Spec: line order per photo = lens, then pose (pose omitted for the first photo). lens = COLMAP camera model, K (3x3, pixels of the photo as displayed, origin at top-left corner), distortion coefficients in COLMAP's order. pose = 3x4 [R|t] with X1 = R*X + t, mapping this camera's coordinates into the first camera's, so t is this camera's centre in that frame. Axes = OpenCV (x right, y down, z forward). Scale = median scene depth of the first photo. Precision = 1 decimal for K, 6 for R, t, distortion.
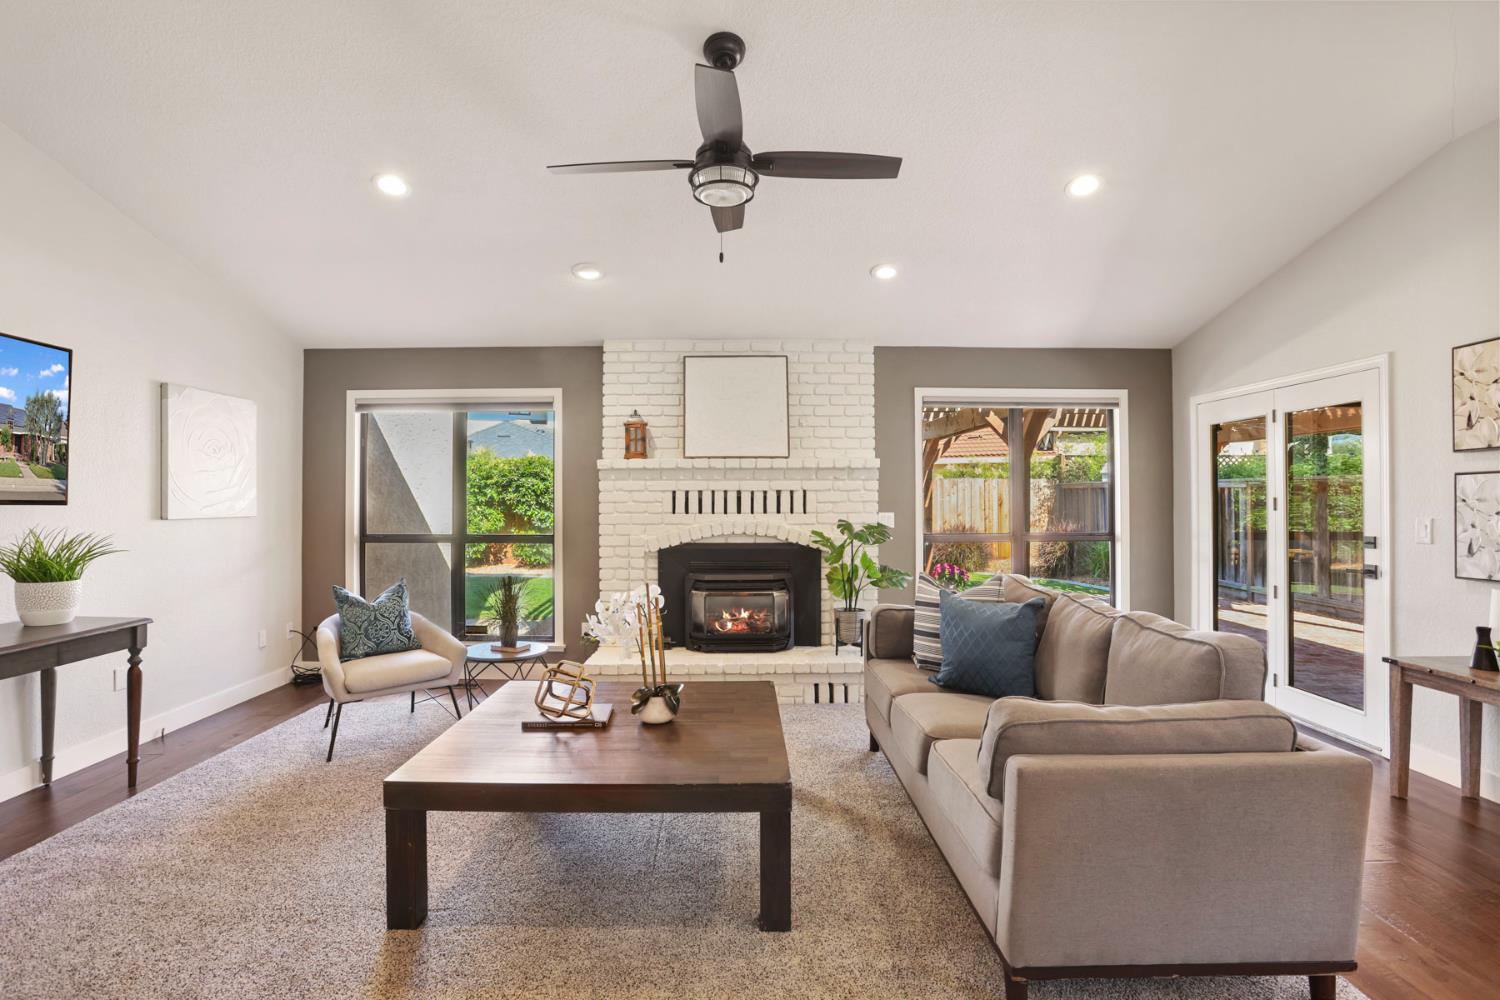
lens RADIAL K [[677.9, 0, 734.4], [0, 677.9, 489.7], [0, 0, 1]] dist [-0.018983, 0.000089]
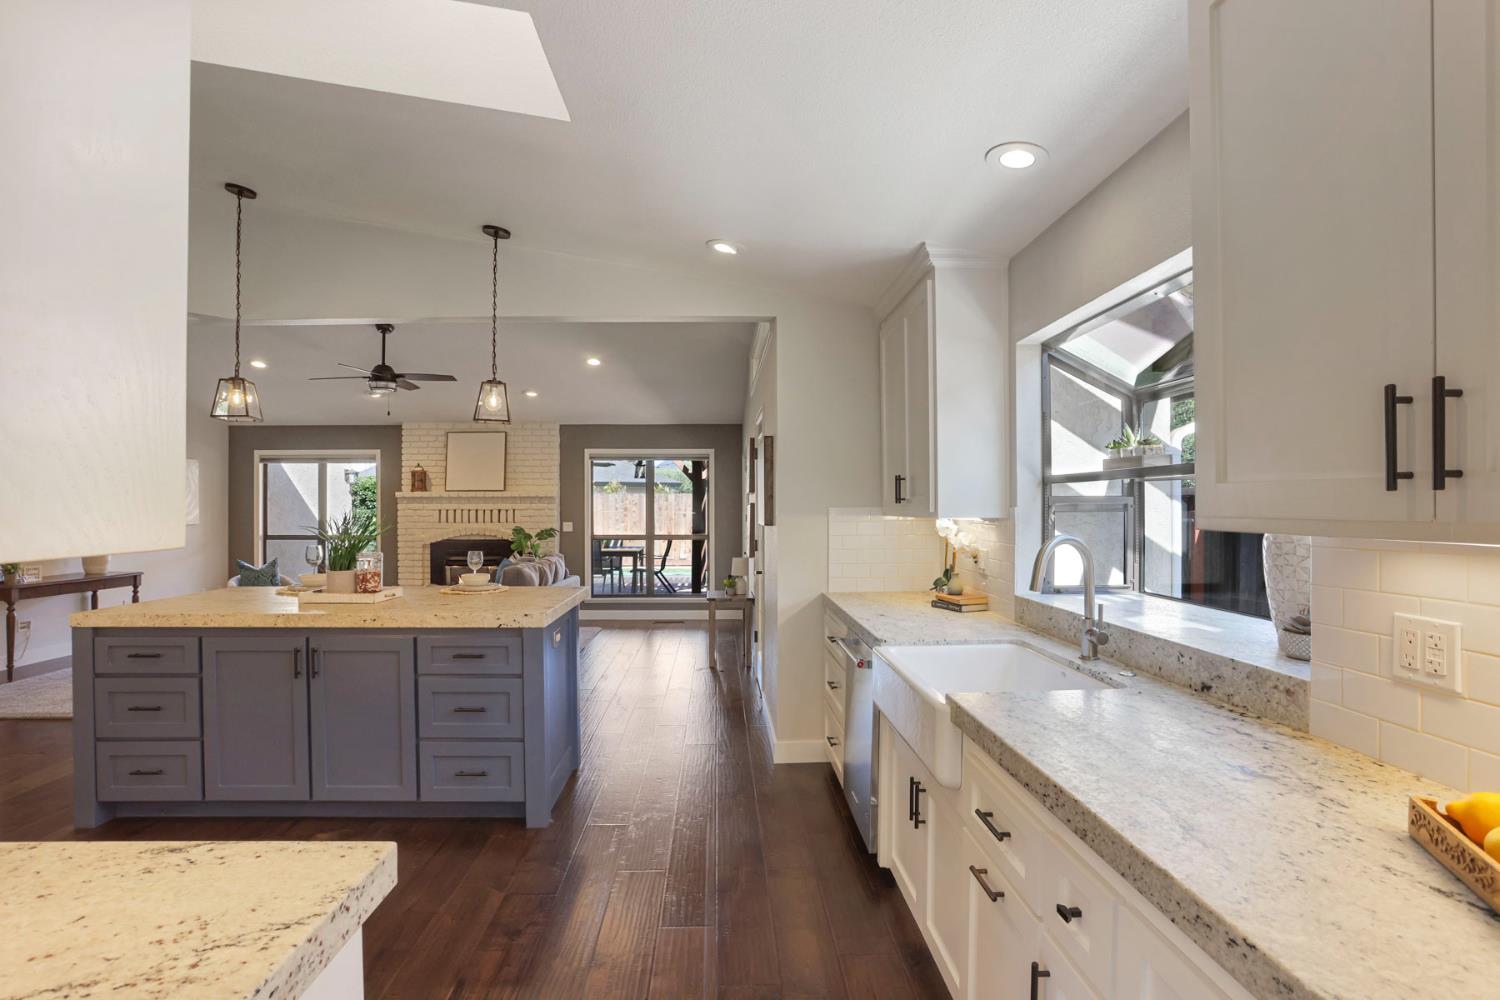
lens RADIAL K [[738.4, 0, 750.0], [0, 738.4, 500.0], [0, 0, 1]] dist [-0.000805, 0.000105]
pose [[0.999954, 0.000408, -0.009560, 0.730026], [-0.000351, 0.999982, 0.005964, -0.035049], [0.009563, -0.005961, 0.999937, -0.898468]]
